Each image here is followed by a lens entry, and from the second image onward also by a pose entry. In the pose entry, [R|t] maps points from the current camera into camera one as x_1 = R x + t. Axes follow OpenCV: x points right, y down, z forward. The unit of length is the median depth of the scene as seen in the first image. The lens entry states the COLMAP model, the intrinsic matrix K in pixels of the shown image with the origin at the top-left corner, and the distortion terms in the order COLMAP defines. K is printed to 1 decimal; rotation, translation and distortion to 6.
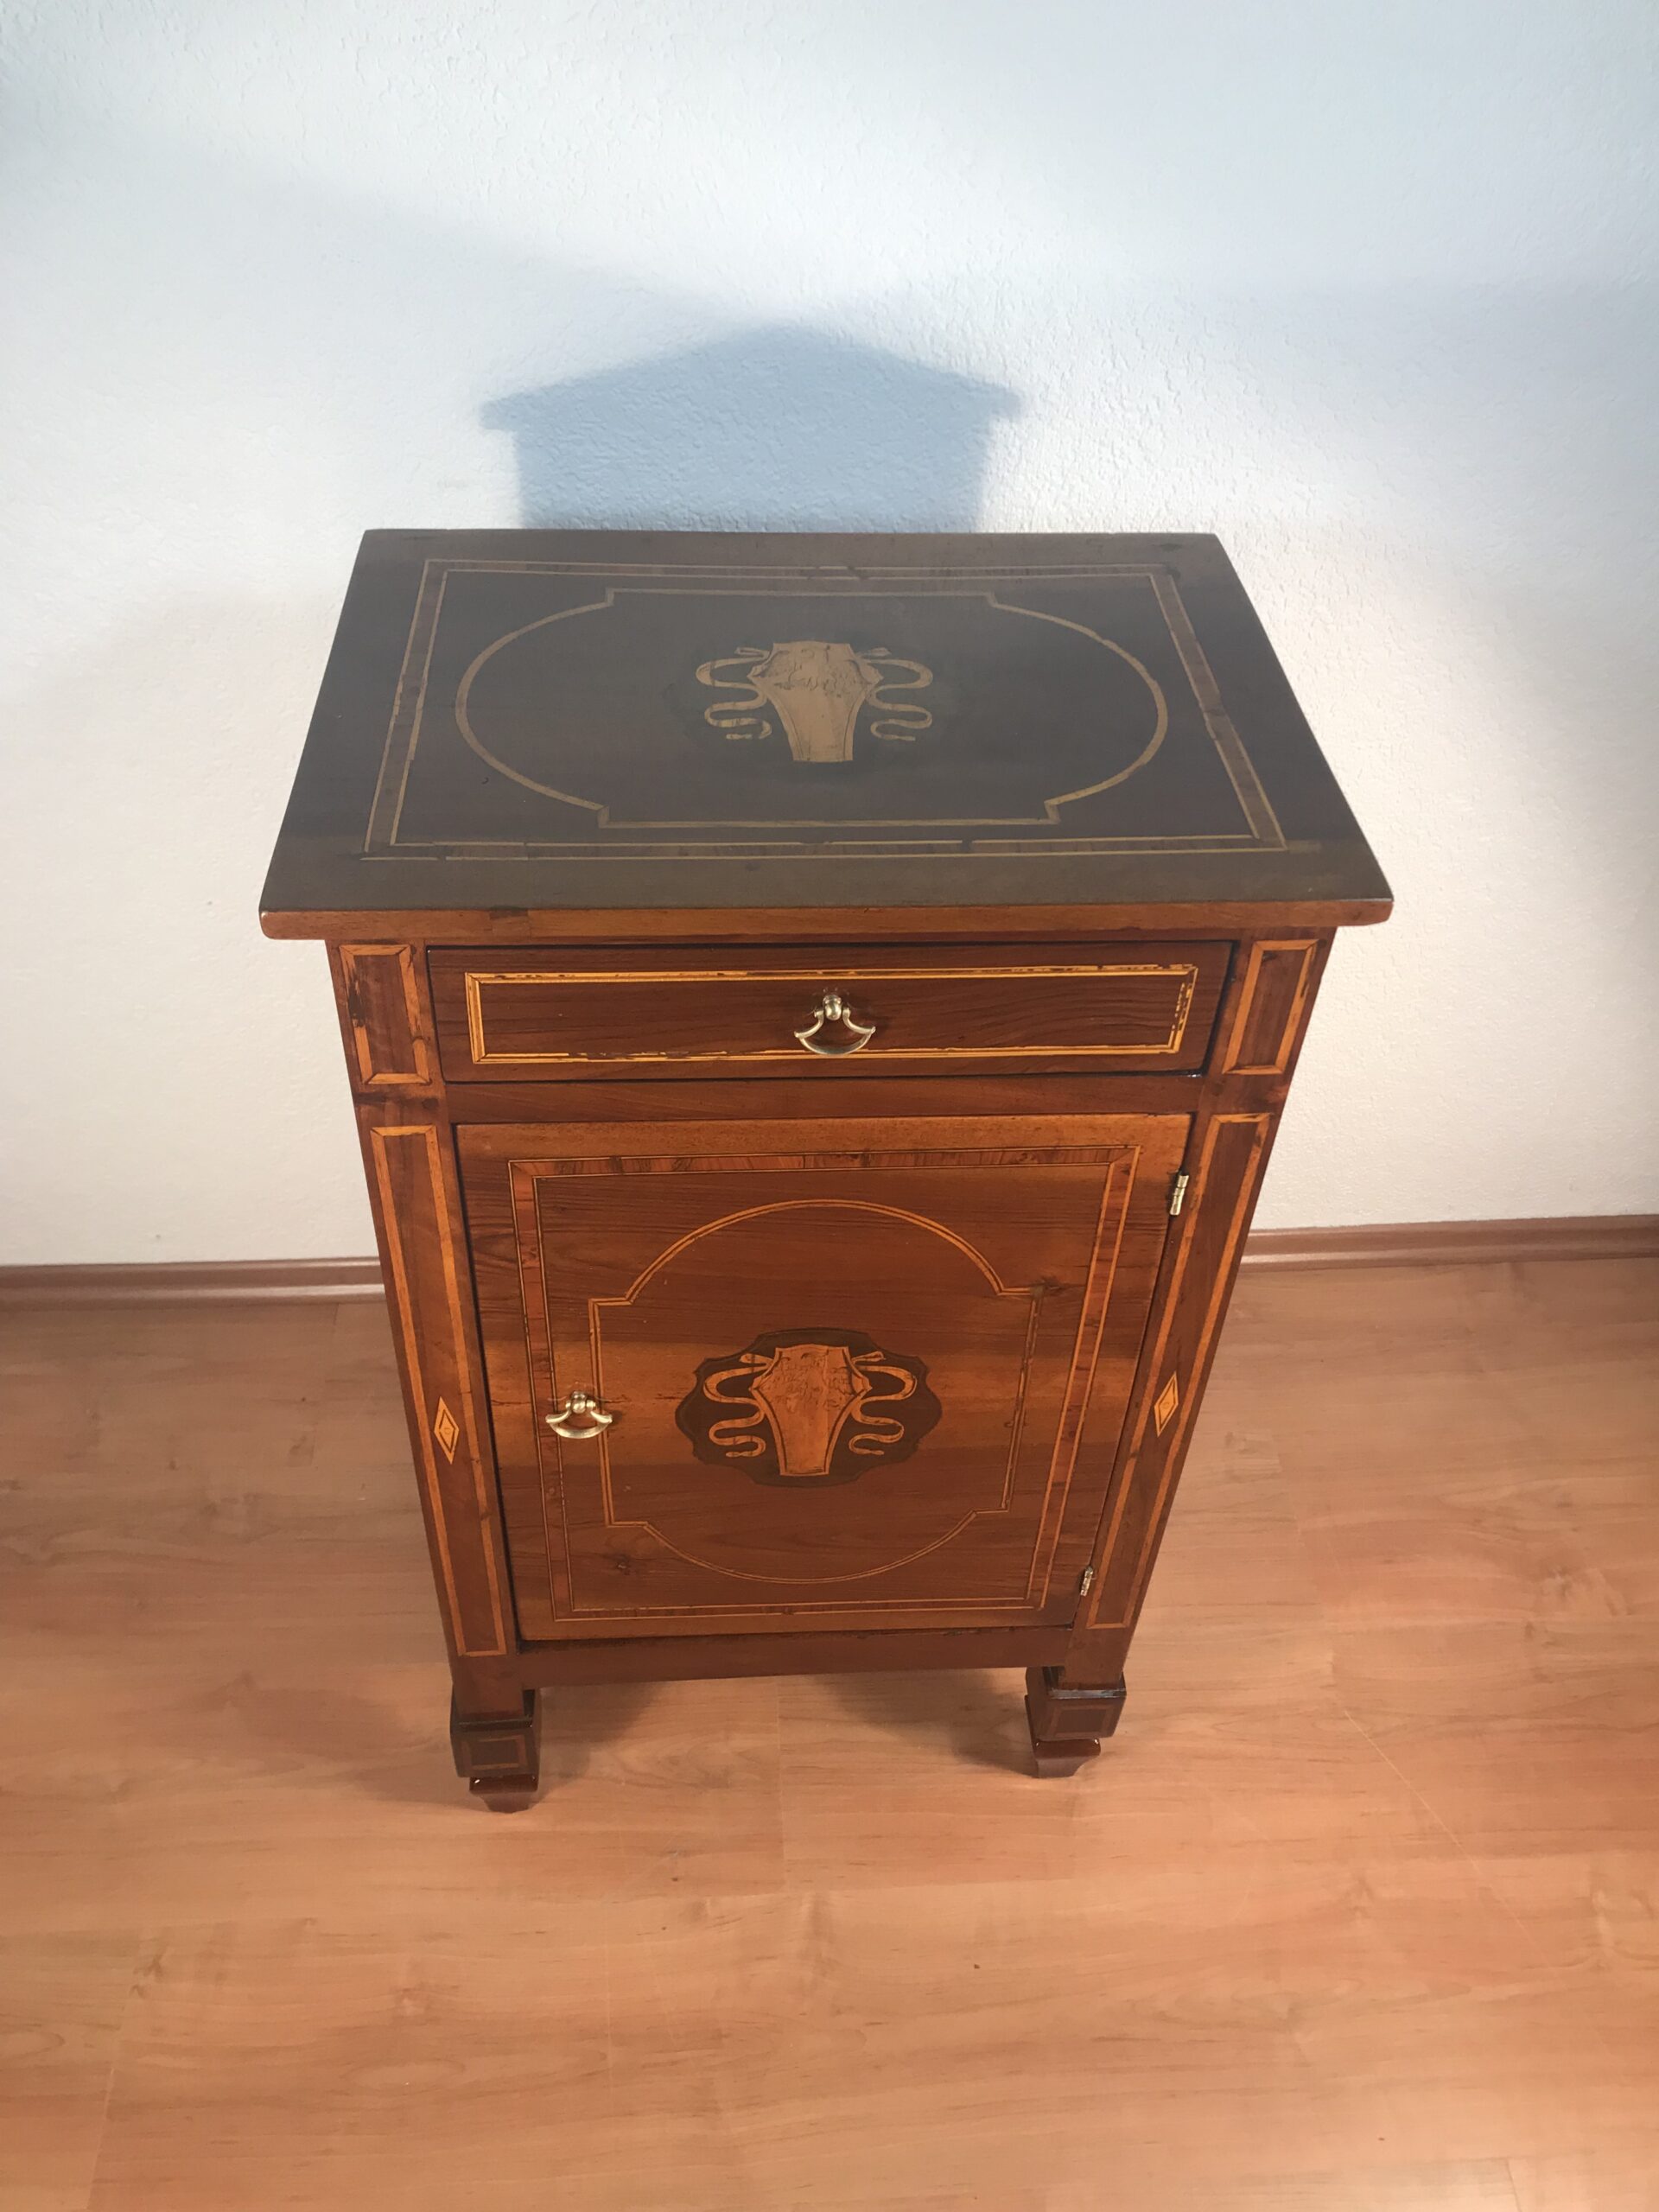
lens RADIAL K [[1823.9, 0, 813.1], [0, 1823.9, 1091.2], [0, 0, 1]] dist [0.014950, 0.026934]
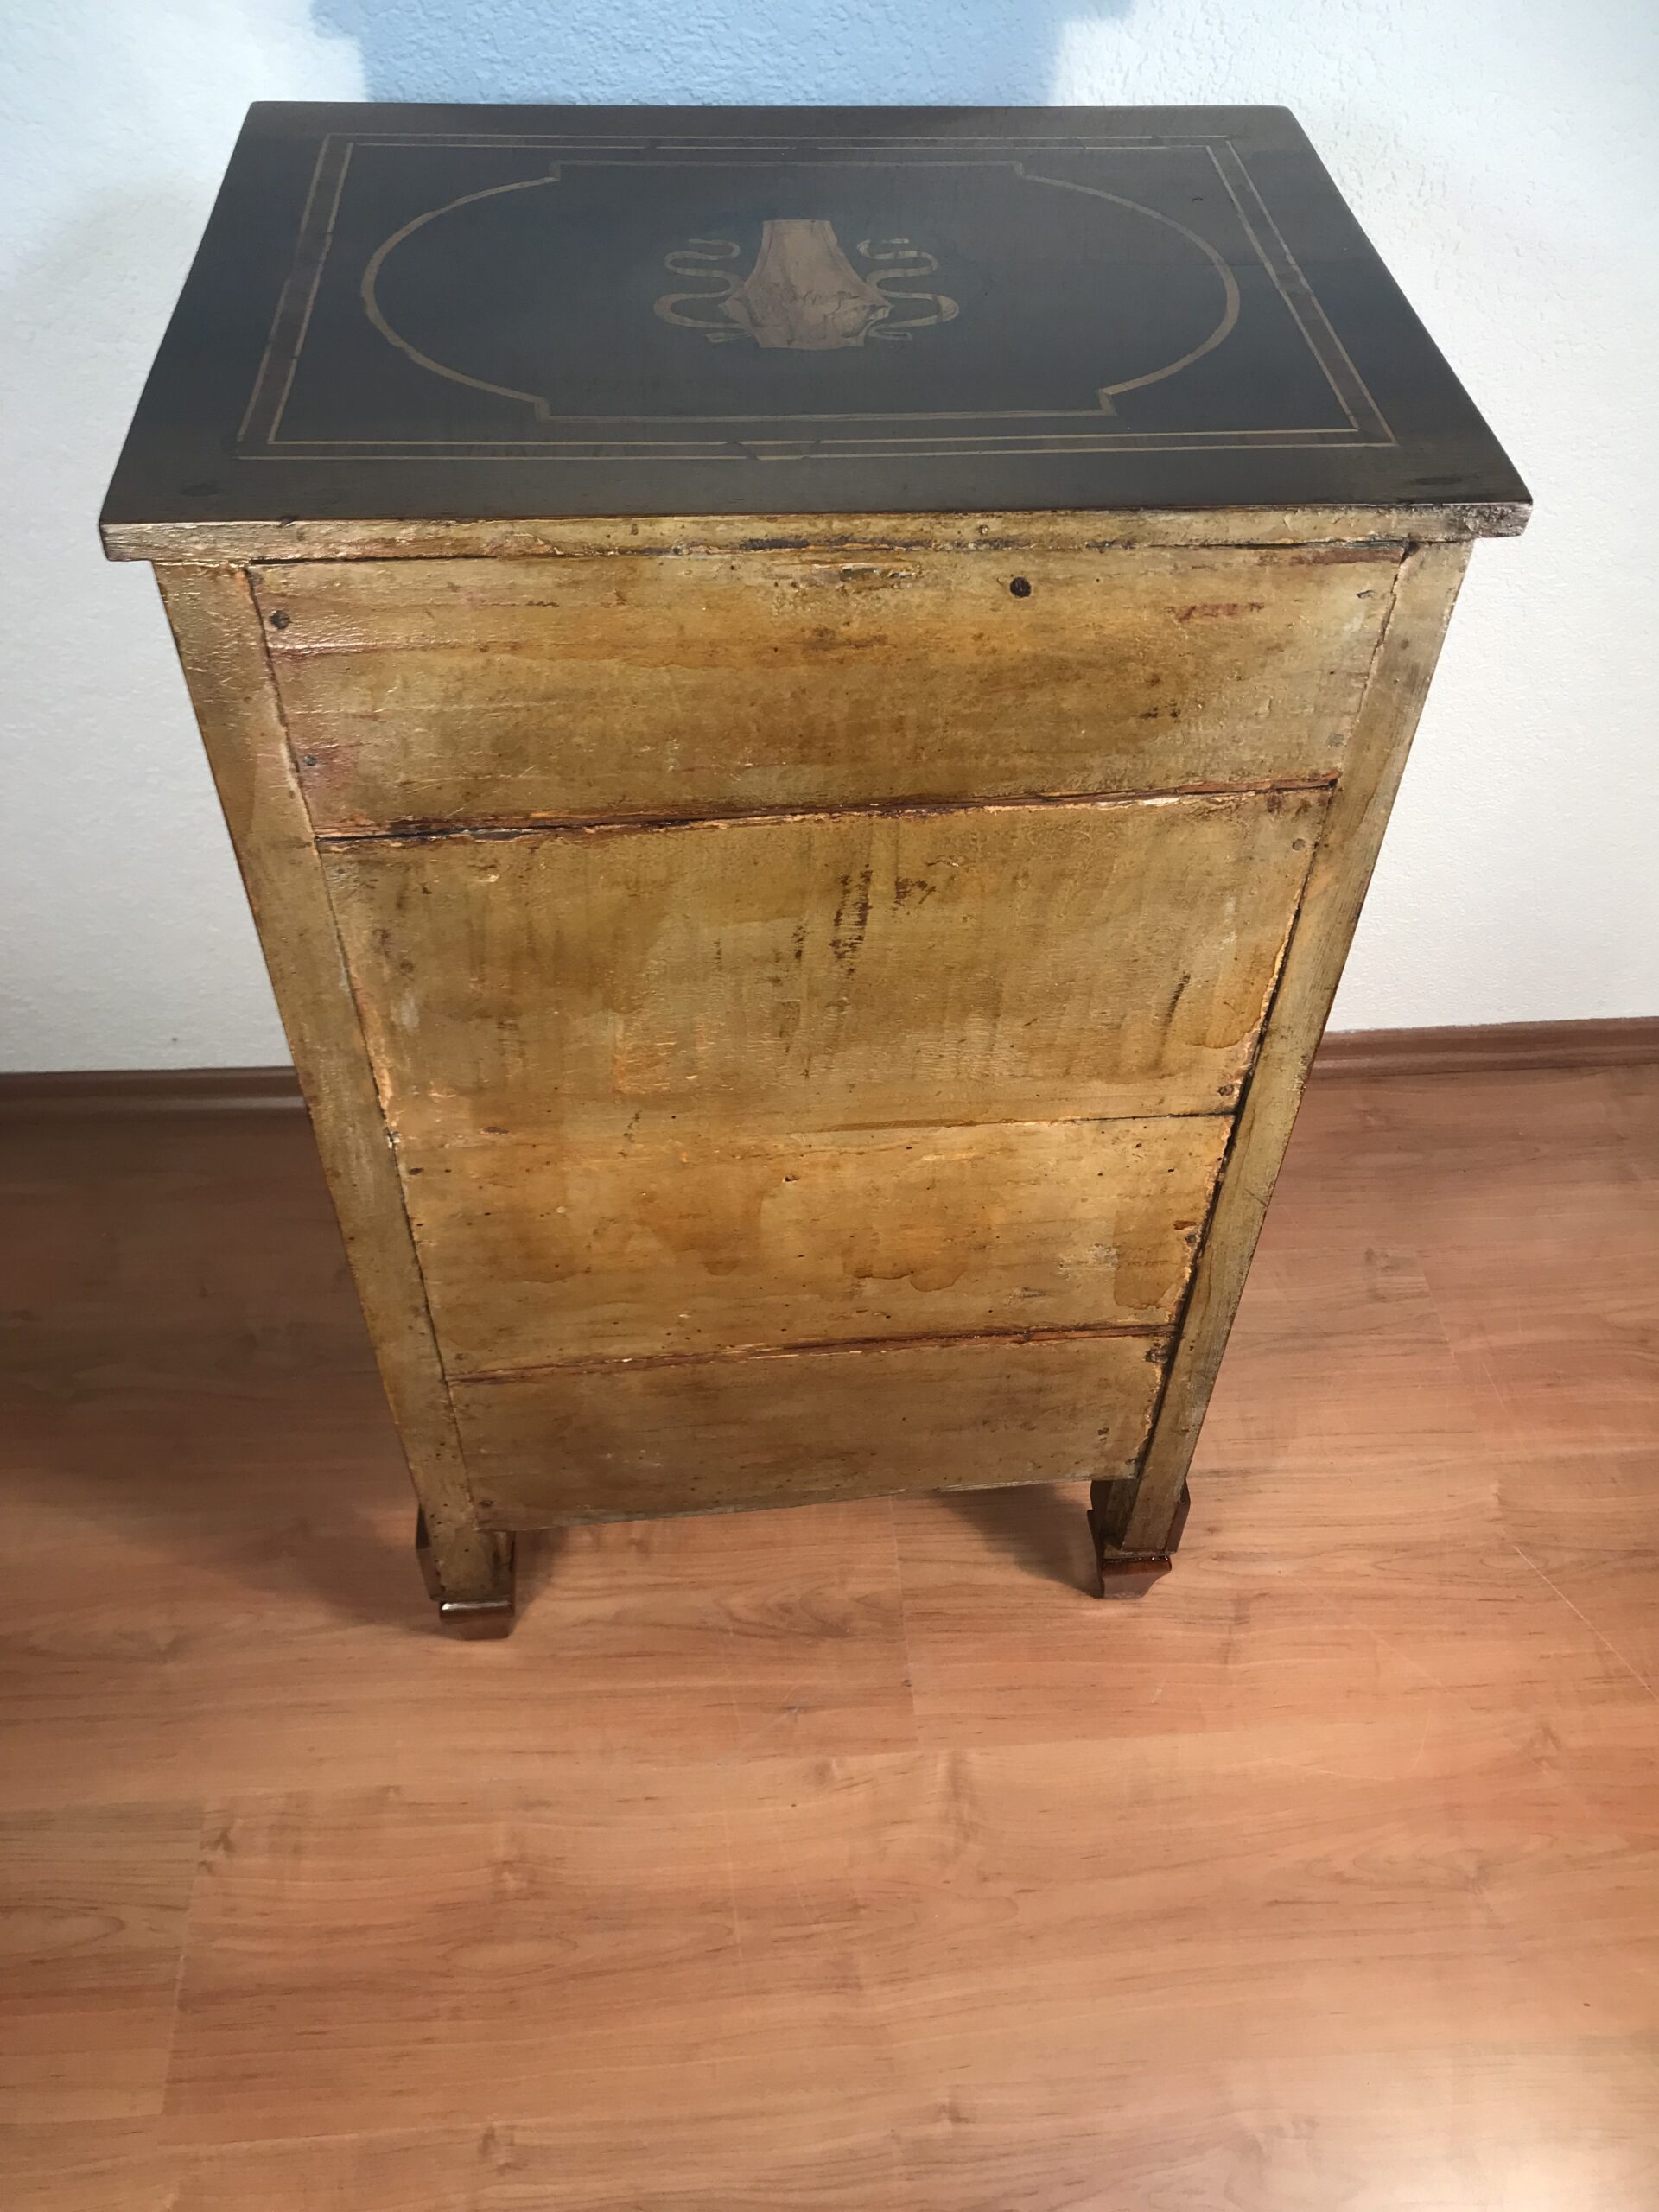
lens RADIAL K [[1823.9, 0, 814.2], [0, 1823.9, 1083.9], [0, 0, 1]] dist [0.014950, 0.026934]
pose [[0.999580, -0.004806, 0.028576, -0.089503], [0.002371, 0.996411, 0.084610, 0.032700], [-0.028880, -0.084506, 0.996004, 0.127931]]
